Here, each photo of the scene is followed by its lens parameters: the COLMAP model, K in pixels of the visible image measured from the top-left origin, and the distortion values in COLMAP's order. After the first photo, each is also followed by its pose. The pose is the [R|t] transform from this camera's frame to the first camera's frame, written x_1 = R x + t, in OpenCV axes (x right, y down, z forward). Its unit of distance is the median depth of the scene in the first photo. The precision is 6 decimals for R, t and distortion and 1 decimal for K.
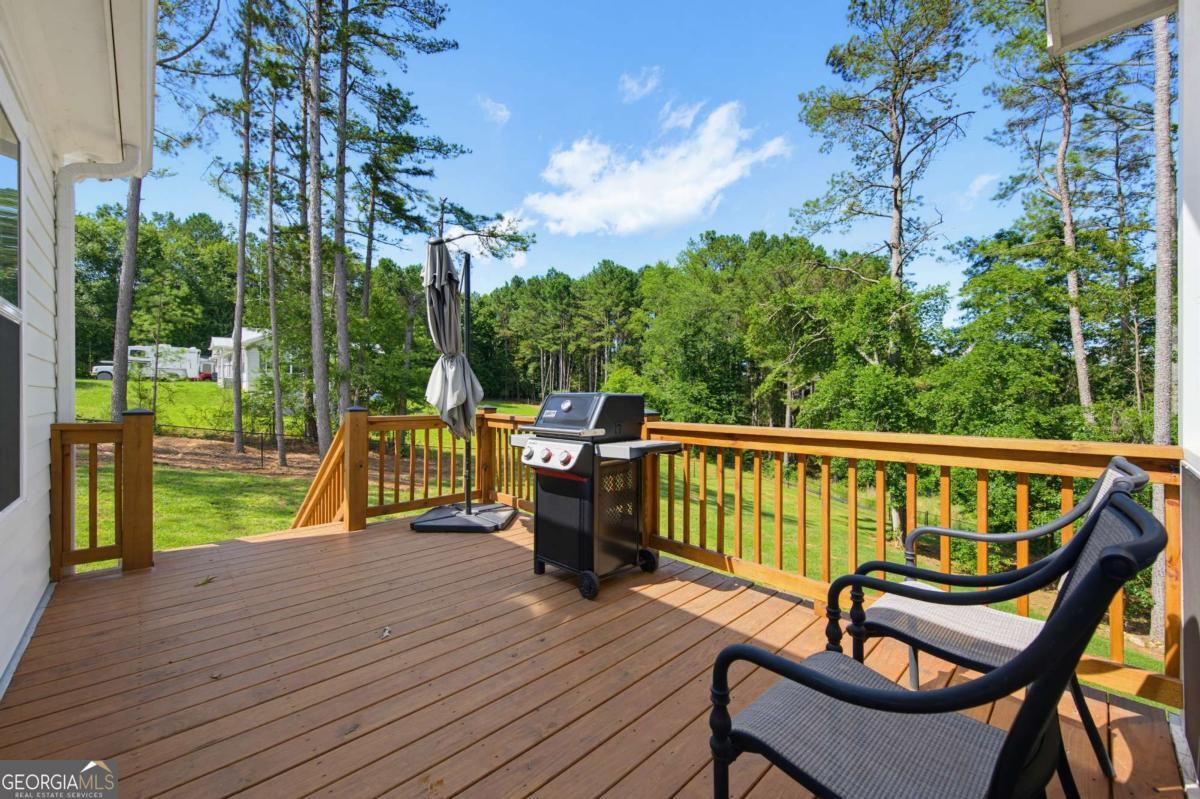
lens RADIAL K [[478.7, 0, 599.8], [0, 478.7, 396.6], [0, 0, 1]] dist [0.003587, -0.000373]
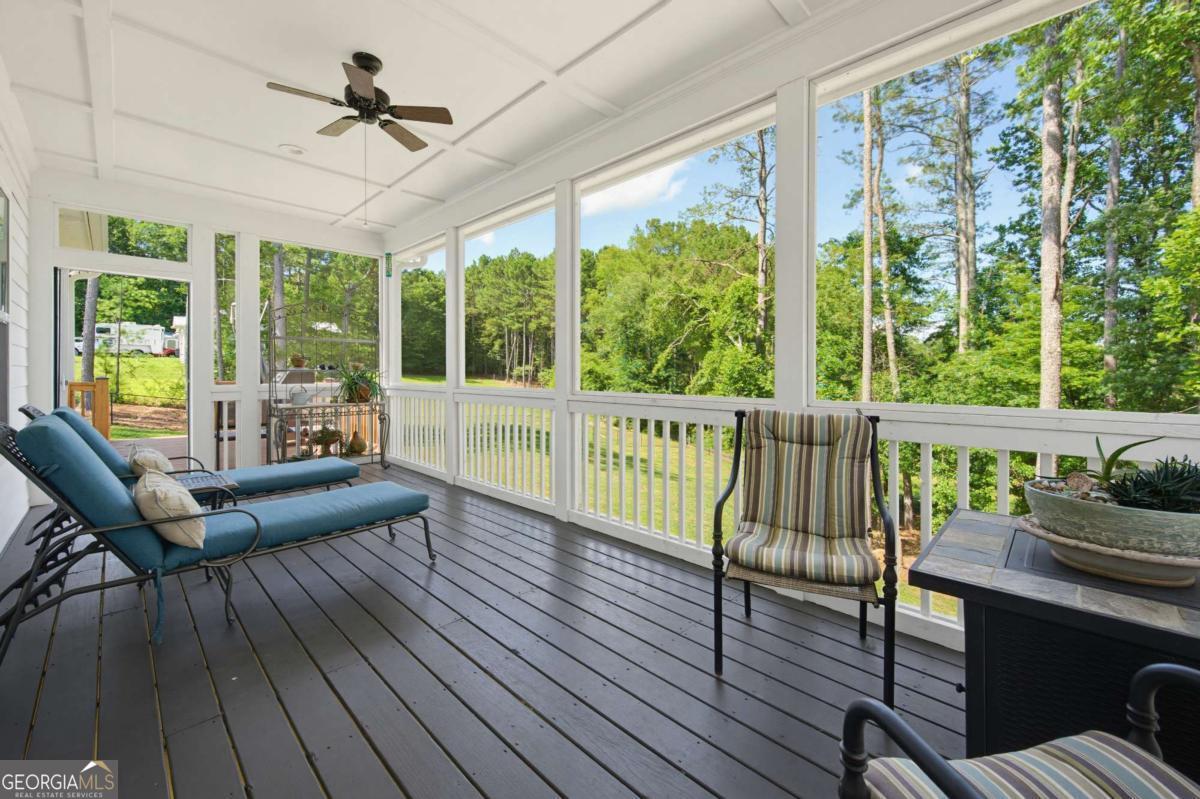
lens RADIAL K [[478.7, 0, 602.2], [0, 478.7, 379.5], [0, 0, 1]] dist [0.003587, -0.000373]
pose [[0.999424, 0.003032, 0.033793, 0.092060], [-0.003557, 0.999874, 0.015482, -0.000641], [-0.033741, -0.015593, 0.999309, -0.090511]]
